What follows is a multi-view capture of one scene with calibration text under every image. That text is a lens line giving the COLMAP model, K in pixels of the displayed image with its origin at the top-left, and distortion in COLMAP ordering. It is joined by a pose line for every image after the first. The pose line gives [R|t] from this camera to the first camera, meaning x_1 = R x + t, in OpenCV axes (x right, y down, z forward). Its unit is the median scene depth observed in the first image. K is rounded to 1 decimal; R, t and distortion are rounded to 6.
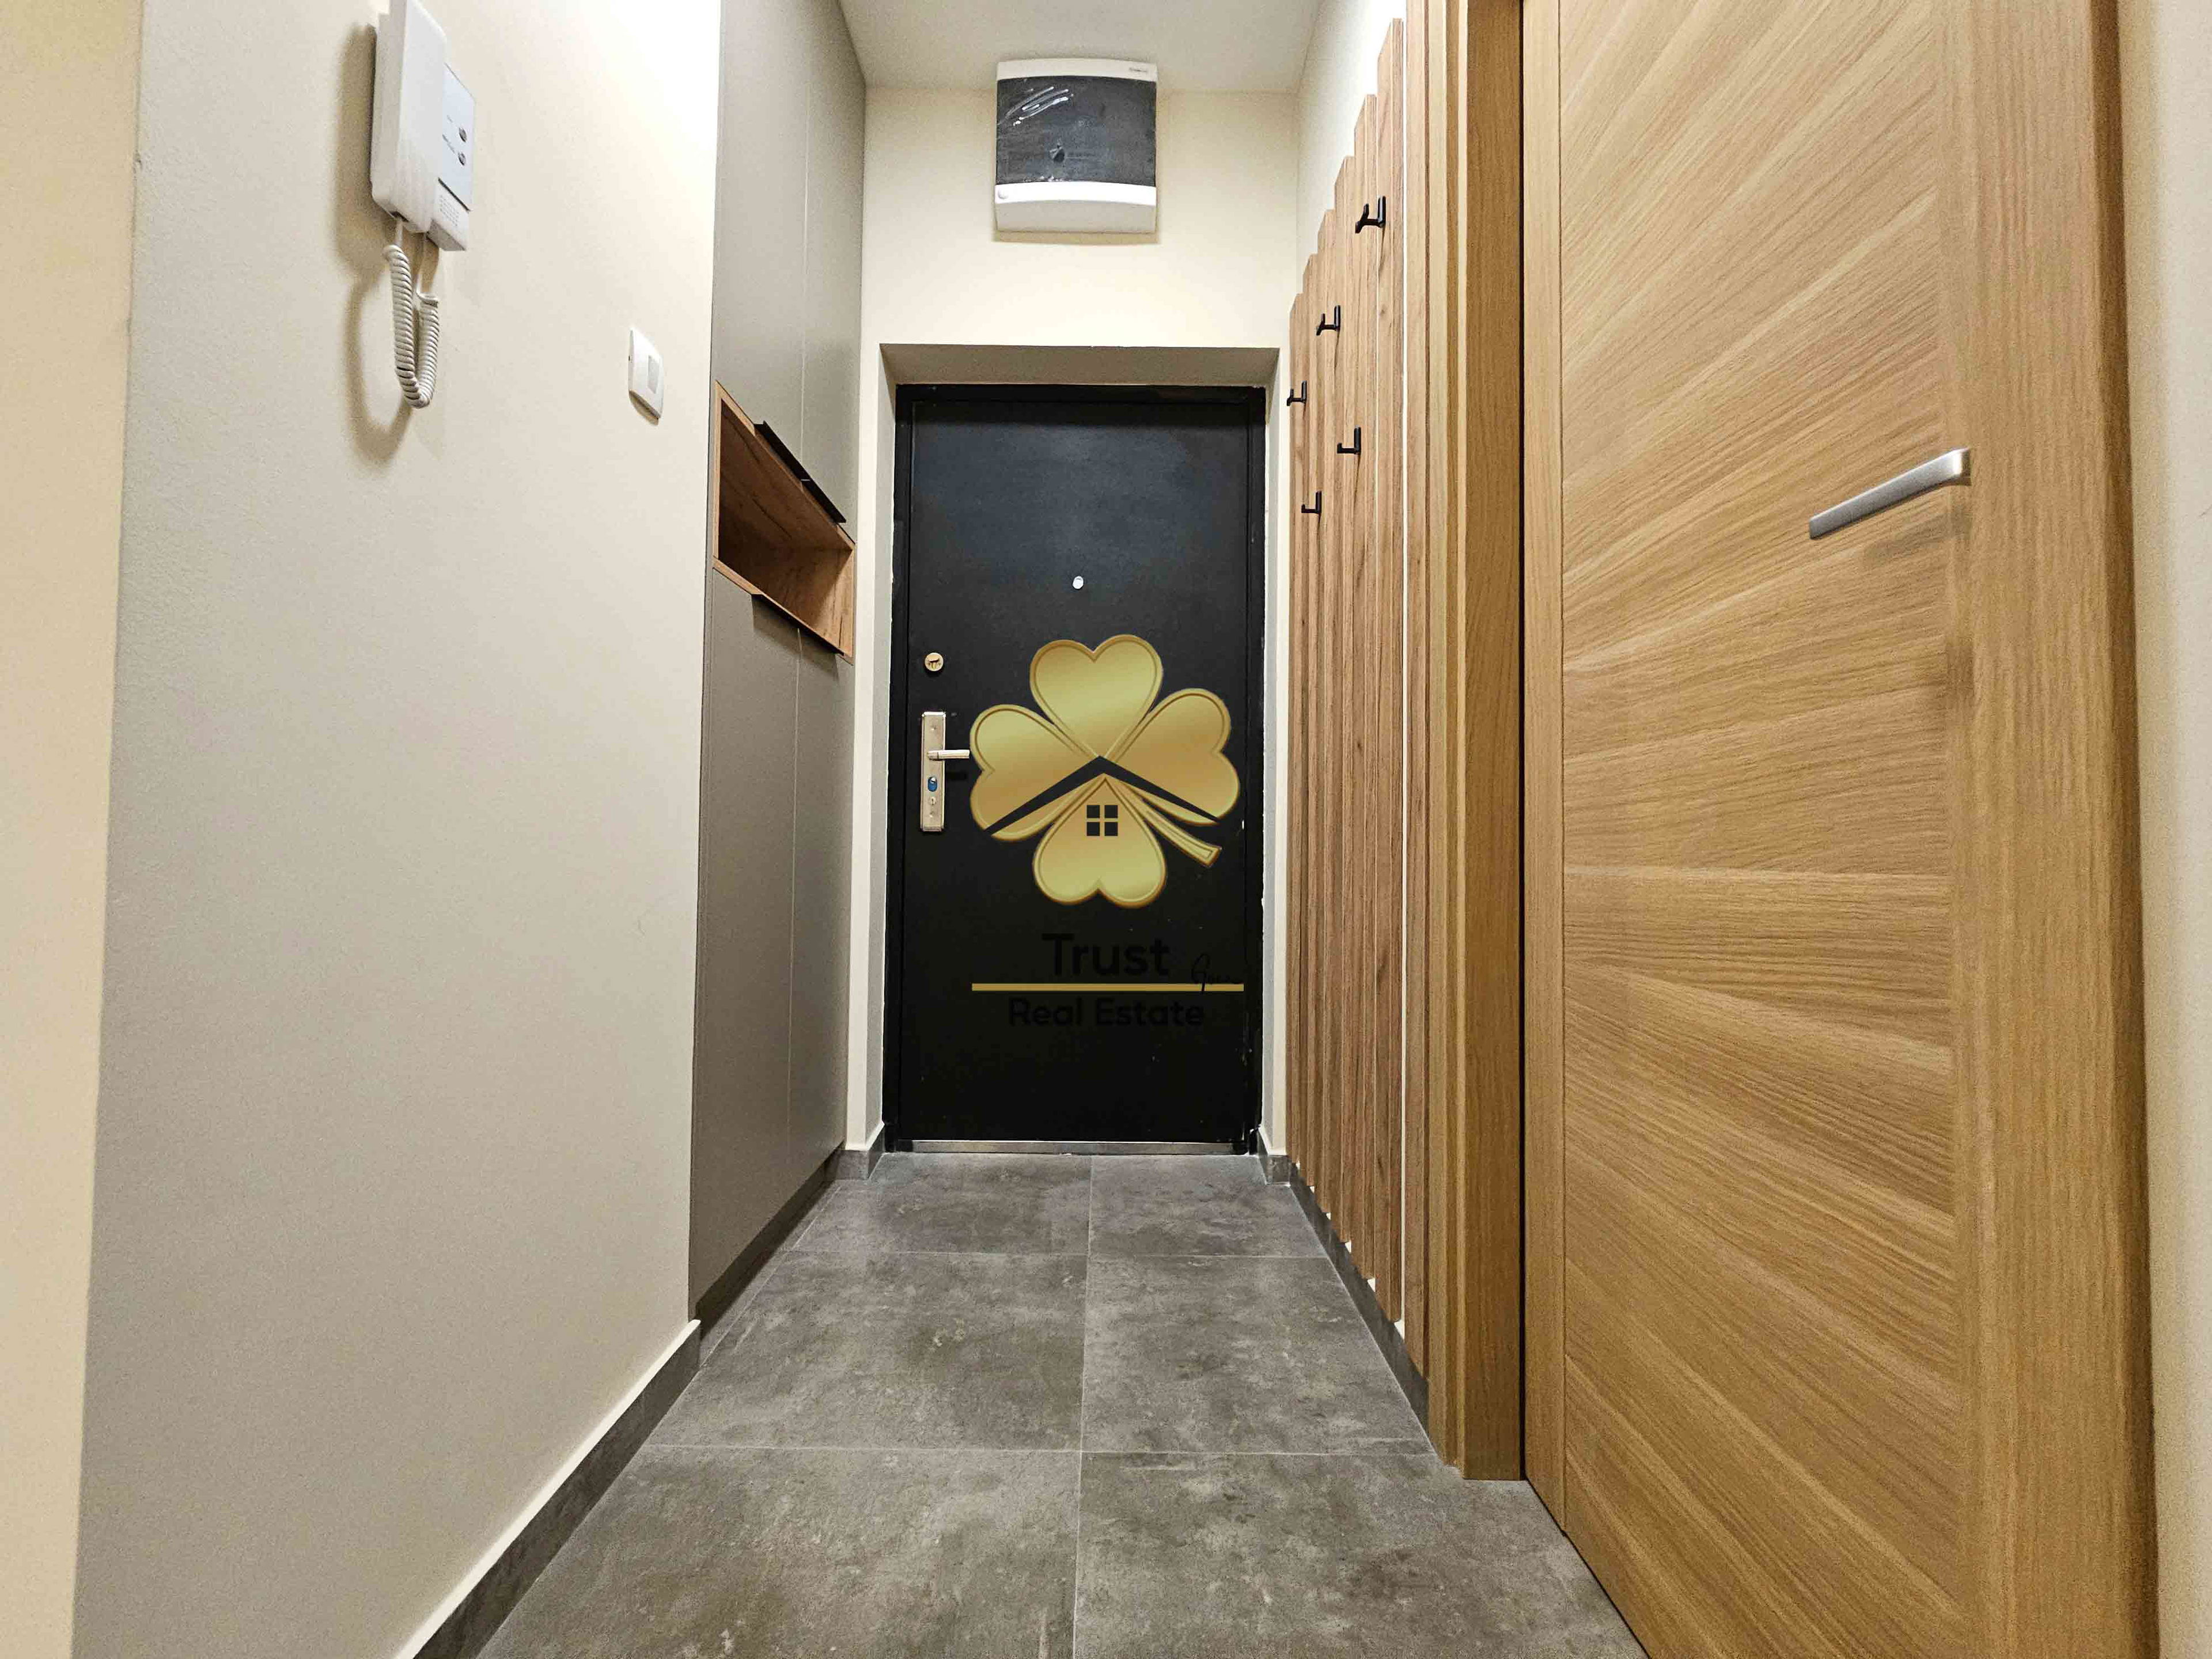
lens RADIAL K [[905.9, 0, 1106.3], [0, 905.9, 823.9], [0, 0, 1]] dist [0.002971, 0.000264]
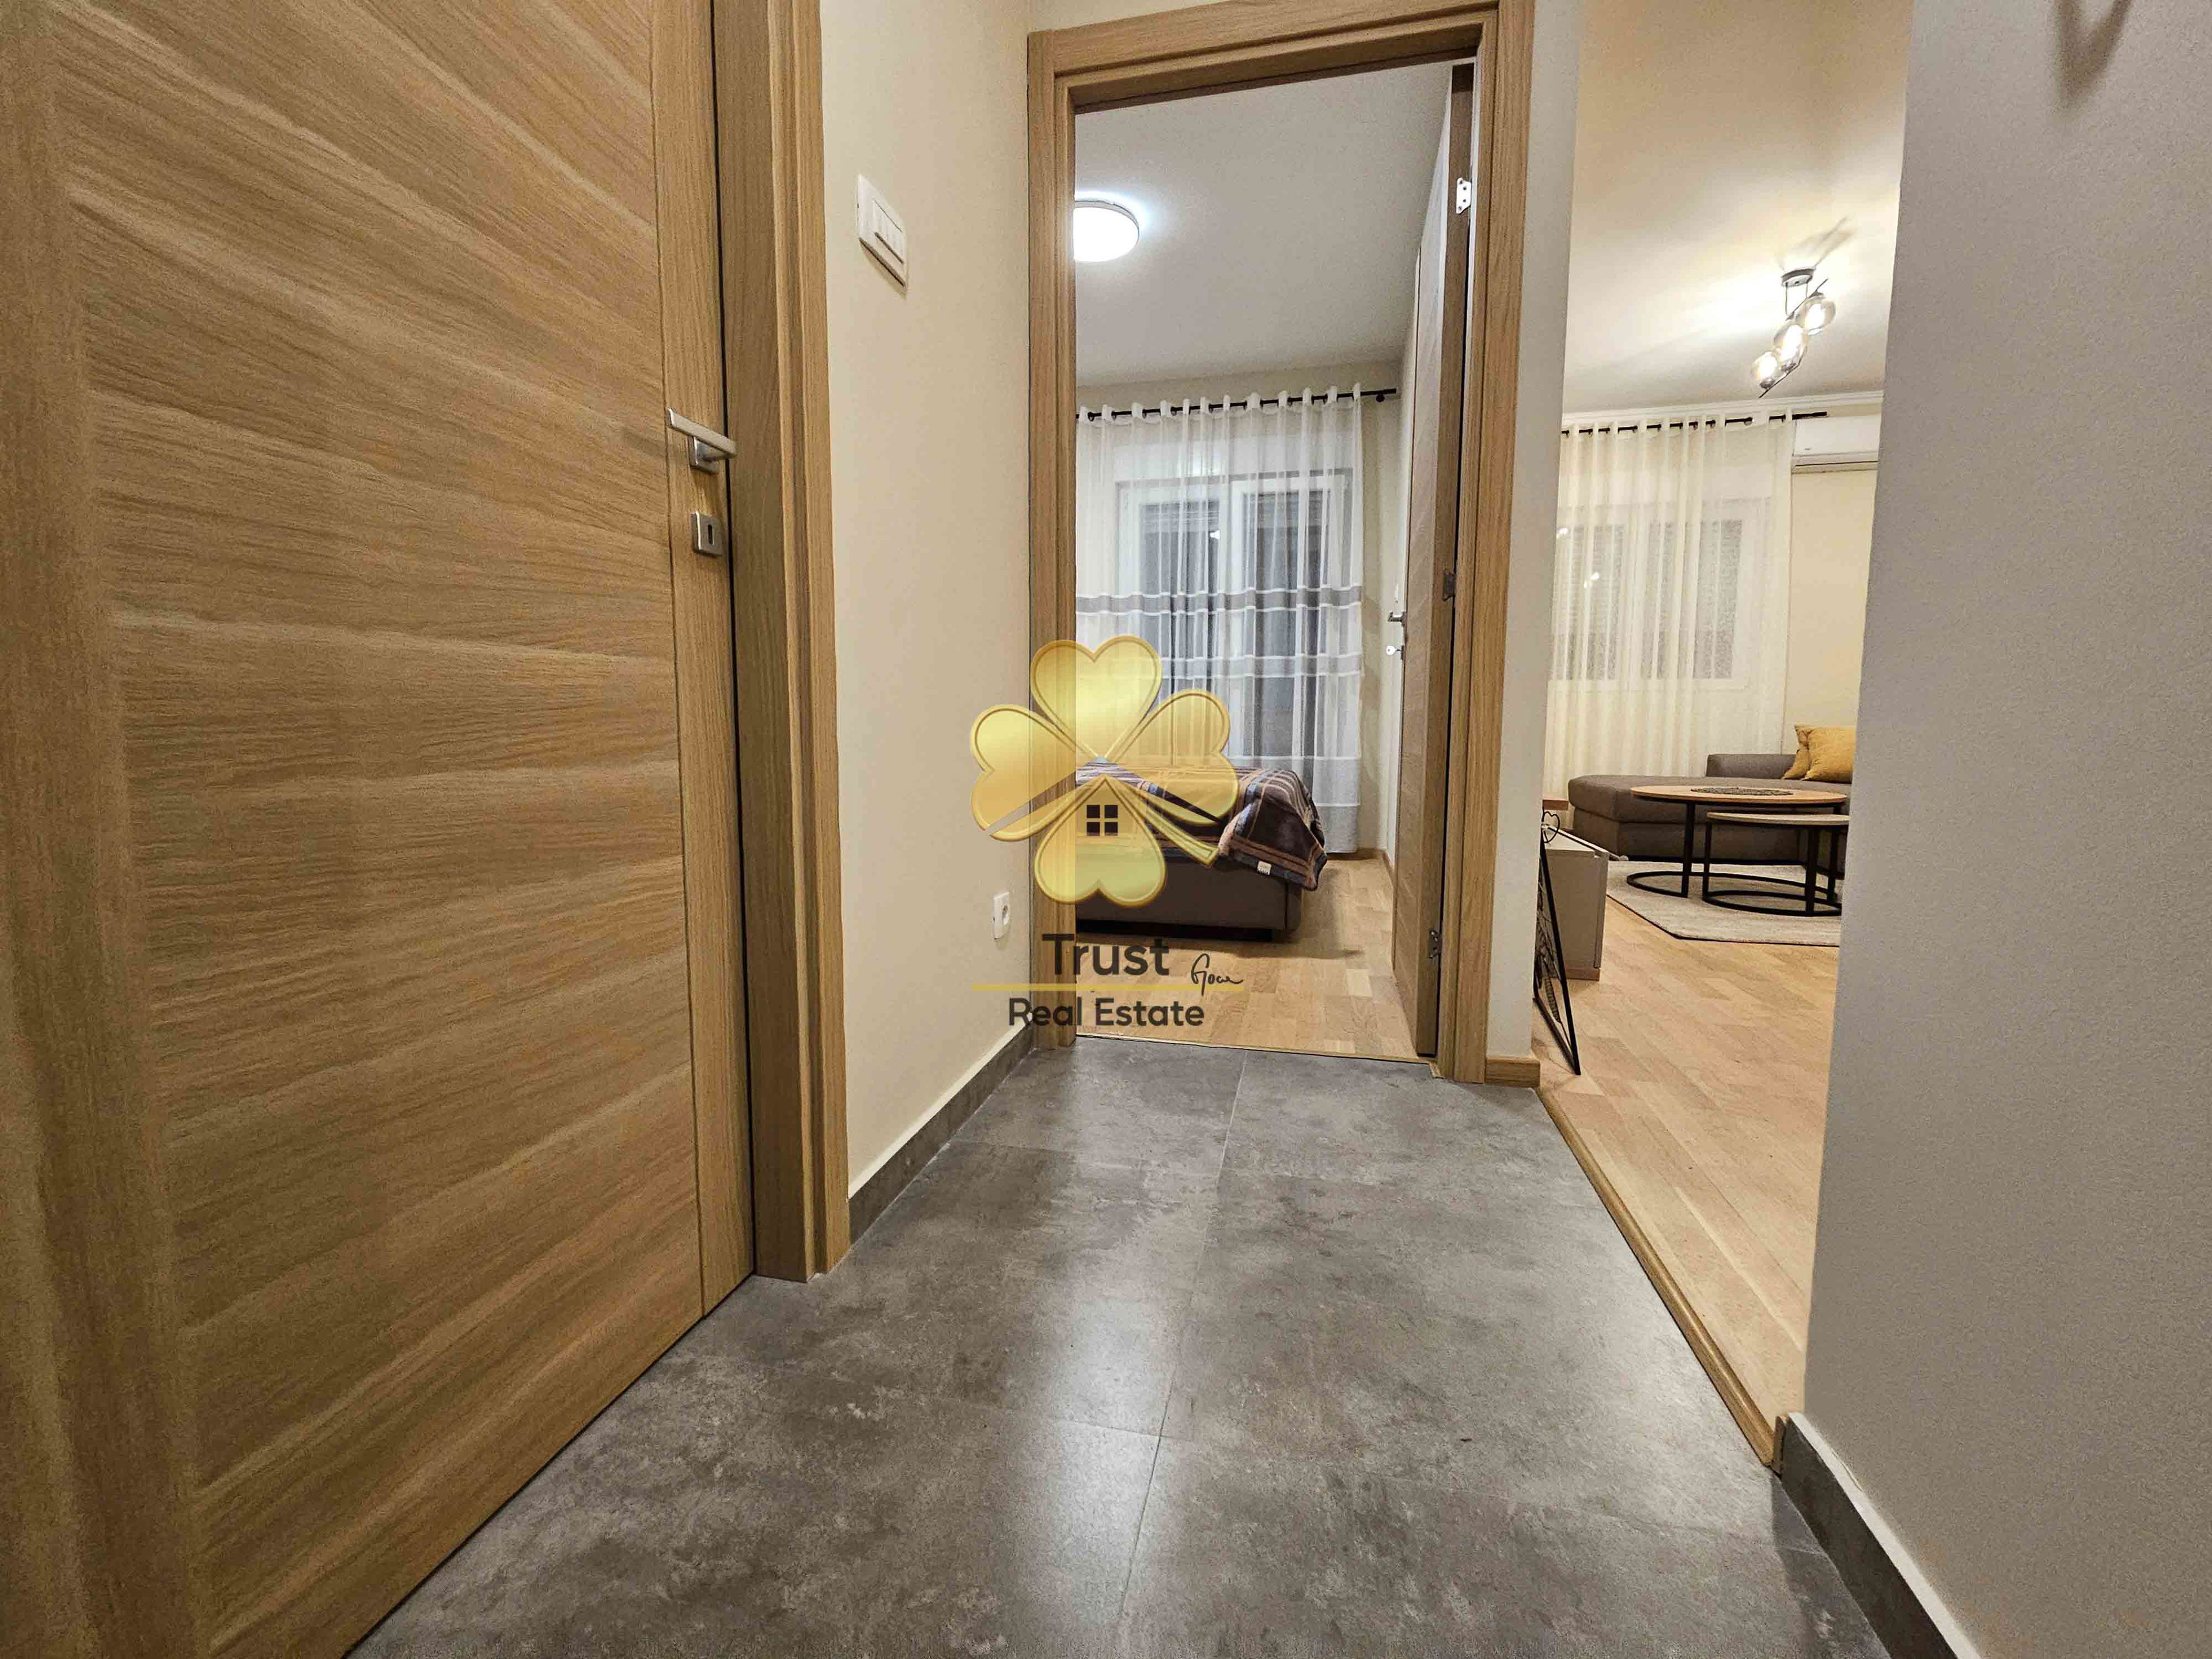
lens RADIAL K [[905.9, 0, 1094.8], [0, 905.9, 829.5], [0, 0, 1]] dist [0.002971, 0.000264]
pose [[-0.971691, -0.028193, 0.234566, -0.203386], [-0.007720, 0.996113, 0.087747, 0.166016], [-0.236128, 0.083452, -0.968132, 1.900277]]
